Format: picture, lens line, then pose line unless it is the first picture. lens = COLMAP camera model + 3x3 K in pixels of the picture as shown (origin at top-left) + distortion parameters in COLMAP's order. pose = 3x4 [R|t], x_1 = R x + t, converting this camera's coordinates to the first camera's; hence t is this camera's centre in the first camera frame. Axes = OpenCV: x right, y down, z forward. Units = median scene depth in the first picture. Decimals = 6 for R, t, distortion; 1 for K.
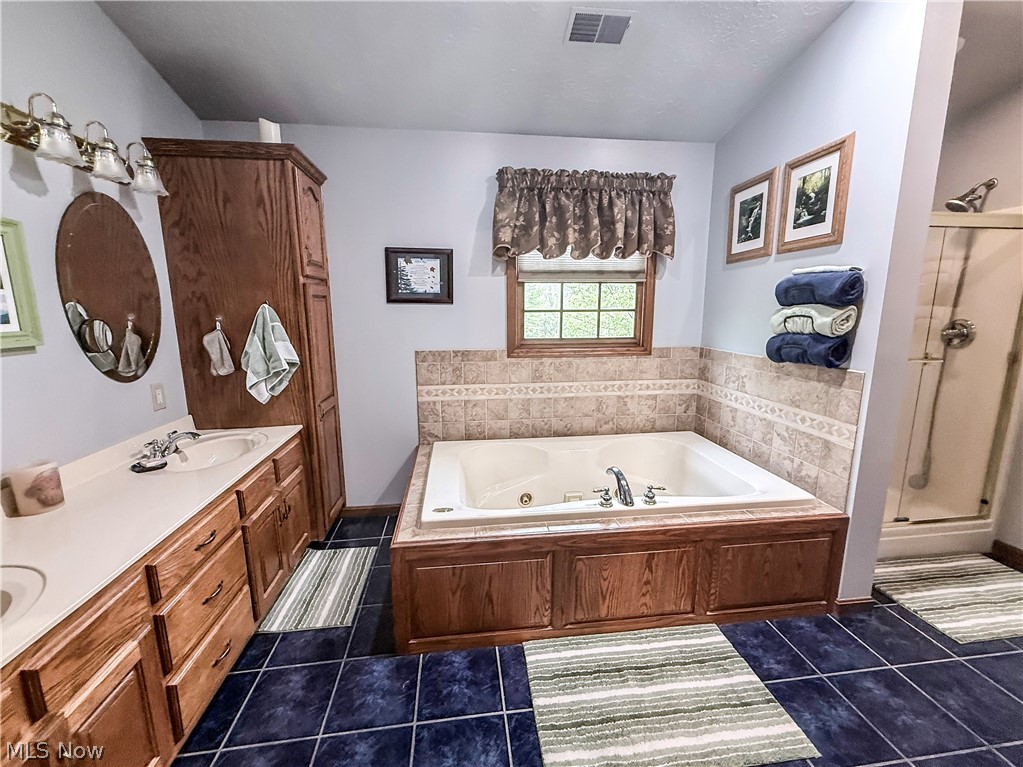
lens RADIAL K [[416.7, 0, 509.0], [0, 416.7, 383.7], [0, 0, 1]] dist [-0.000640, -0.000165]
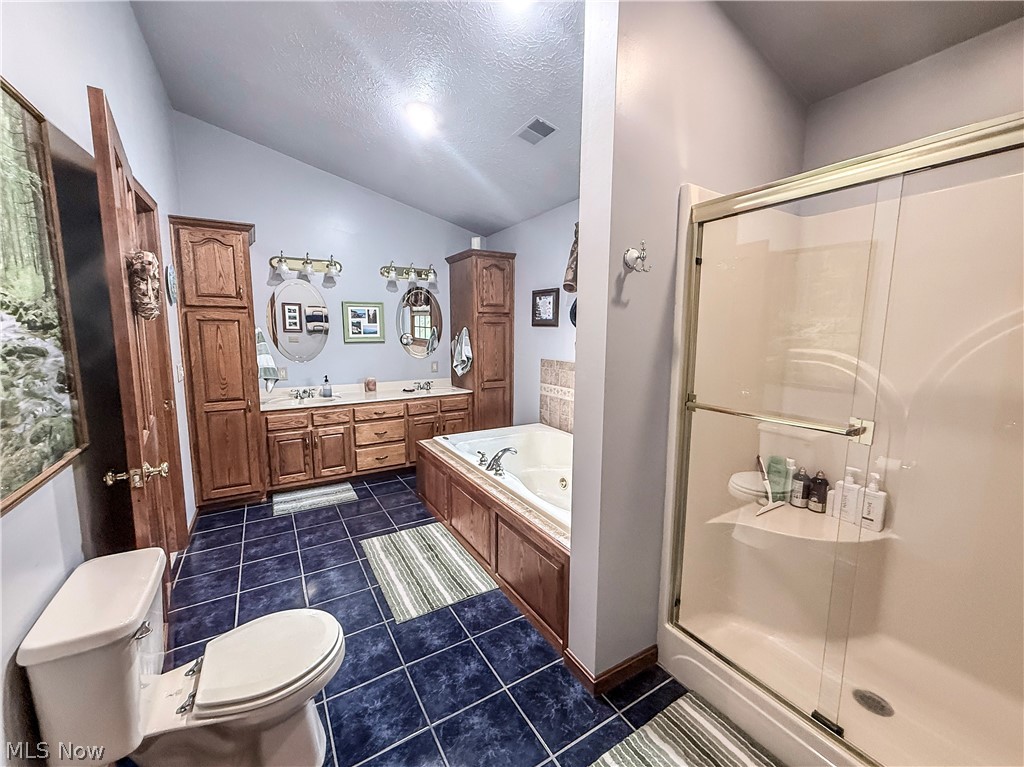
lens RADIAL K [[417.1, 0, 509.5], [0, 417.1, 383.7], [0, 0, 1]] dist [-0.000640, -0.000165]
pose [[0.396508, 0.122481, -0.909824, 1.104765], [-0.165499, 0.984359, 0.060389, -0.064208], [0.902990, 0.126630, 0.410577, 0.319840]]
